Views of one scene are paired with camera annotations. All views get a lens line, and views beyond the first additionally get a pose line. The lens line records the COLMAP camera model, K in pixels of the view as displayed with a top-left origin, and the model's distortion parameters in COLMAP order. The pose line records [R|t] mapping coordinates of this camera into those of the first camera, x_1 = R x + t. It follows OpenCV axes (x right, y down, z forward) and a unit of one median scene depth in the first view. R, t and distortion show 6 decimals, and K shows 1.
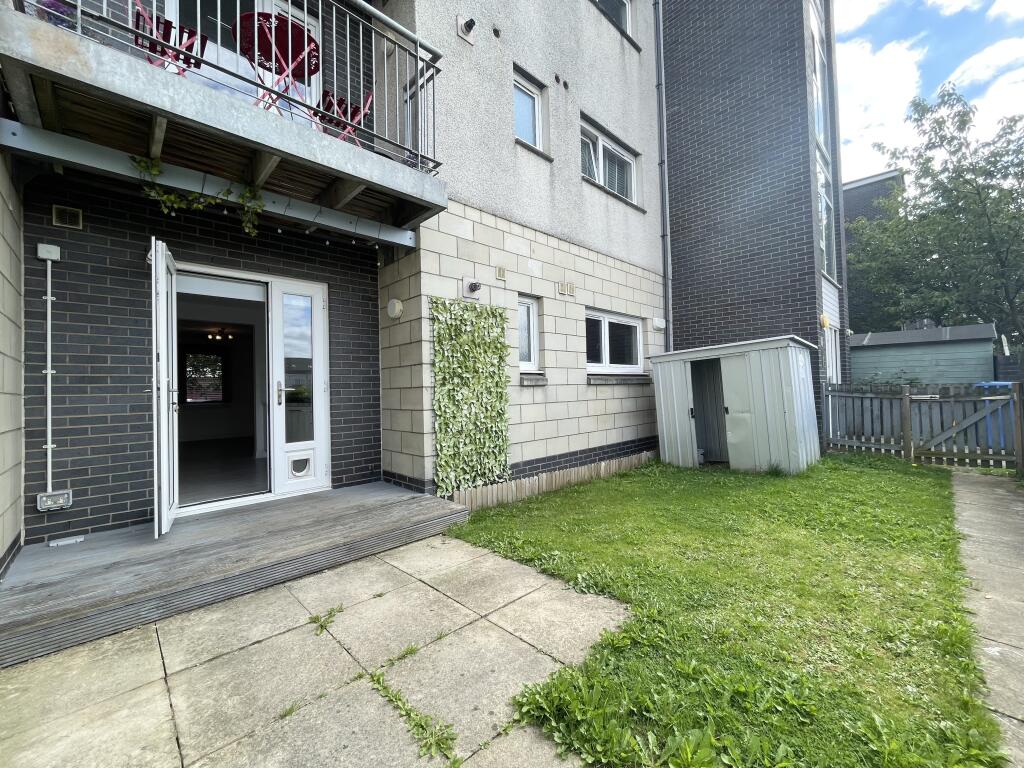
lens RADIAL K [[422.2, 0, 512.0], [0, 422.2, 384.0], [0, 0, 1]] dist [-0.000139, -0.000113]
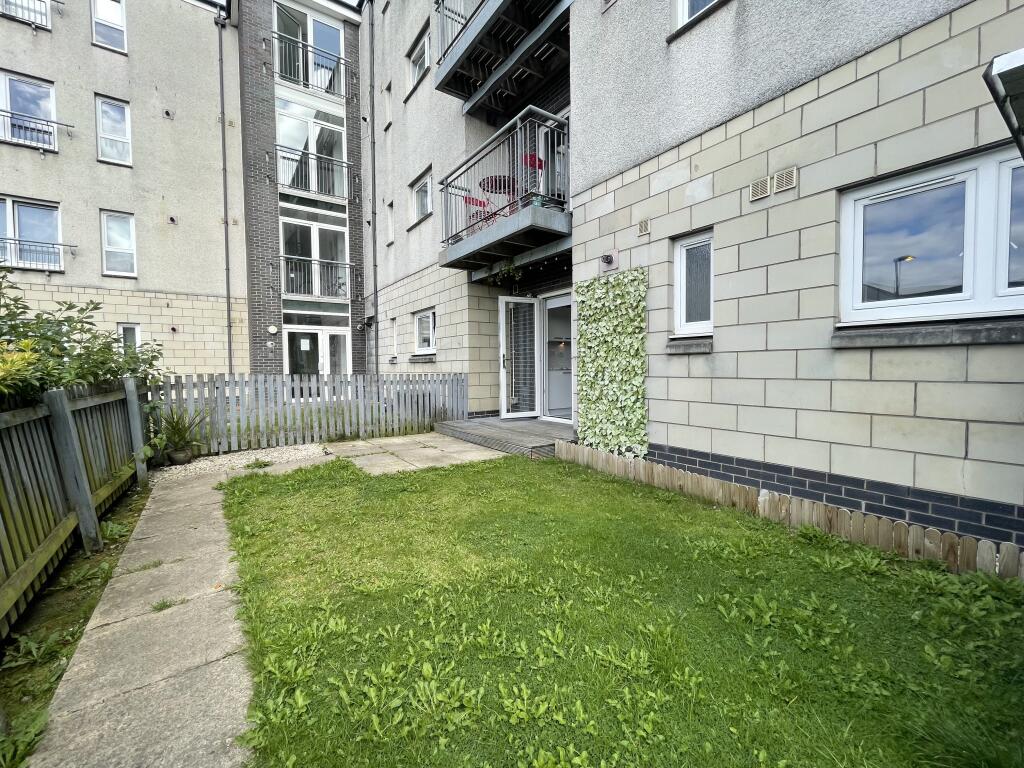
lens RADIAL K [[422.2, 0, 512.0], [0, 422.2, 384.0], [0, 0, 1]] dist [-0.000139, -0.000113]
pose [[-0.163691, 0.074730, -0.983677, 0.834786], [0.032467, 0.996995, 0.070339, -0.005377], [0.985977, -0.020423, -0.165625, 0.791006]]
